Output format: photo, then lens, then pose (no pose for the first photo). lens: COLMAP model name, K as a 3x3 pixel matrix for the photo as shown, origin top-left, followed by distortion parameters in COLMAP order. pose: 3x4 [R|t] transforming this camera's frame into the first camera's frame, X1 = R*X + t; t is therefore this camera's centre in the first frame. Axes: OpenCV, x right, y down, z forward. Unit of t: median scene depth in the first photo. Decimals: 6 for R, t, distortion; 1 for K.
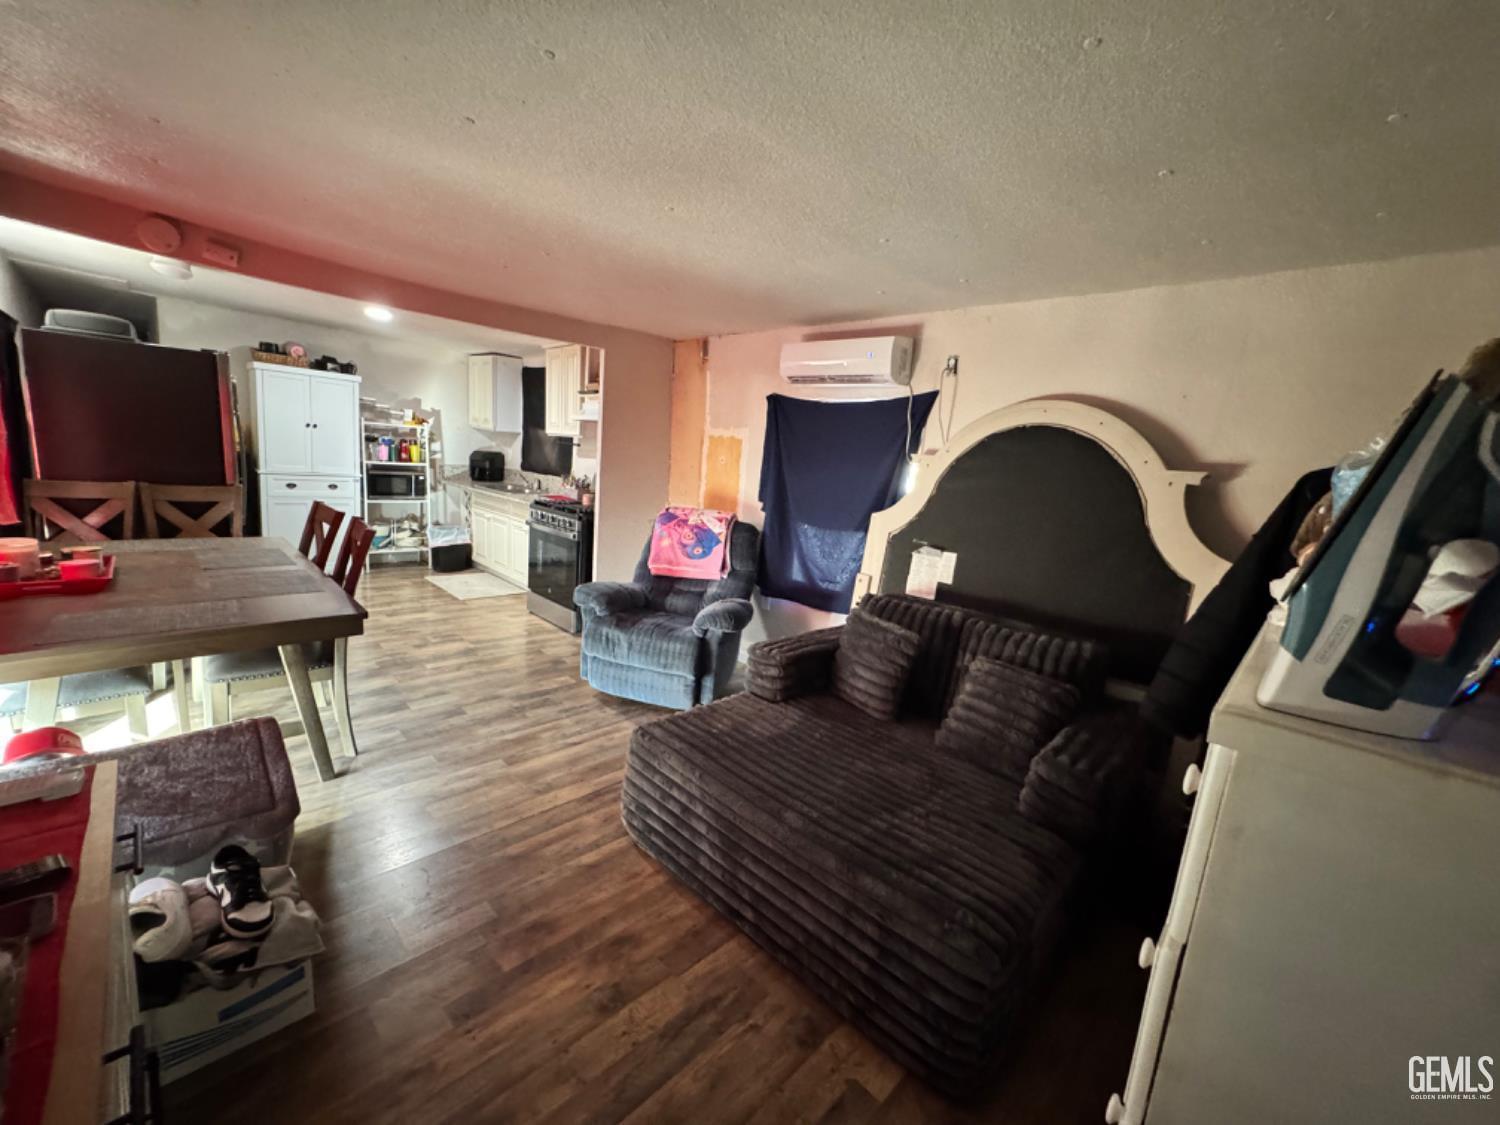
lens RADIAL K [[605.6, 0, 747.8], [0, 605.6, 562.1], [0, 0, 1]] dist [0.000565, -0.000184]
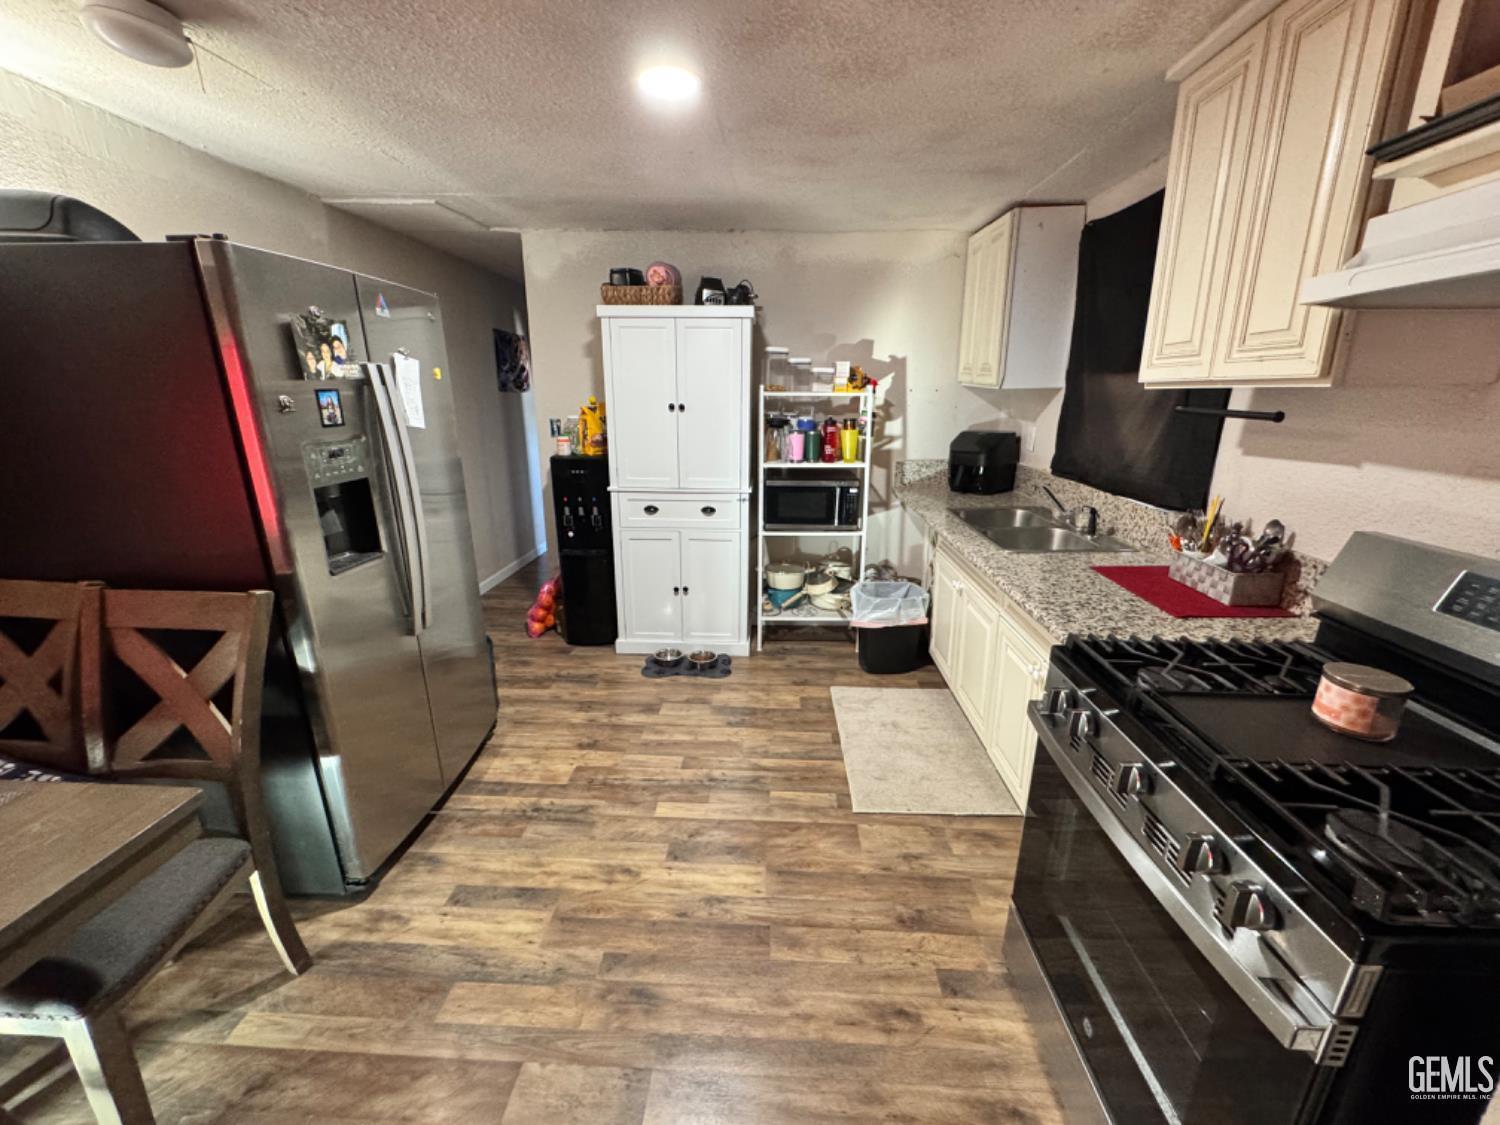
lens RADIAL K [[605.6, 0, 749.7], [0, 605.6, 558.1], [0, 0, 1]] dist [0.000565, -0.000184]
pose [[0.671889, 0.117030, -0.731347, -0.204307], [-0.074790, 0.993111, 0.090208, -0.121456], [0.736866, -0.005913, 0.676013, 0.572846]]
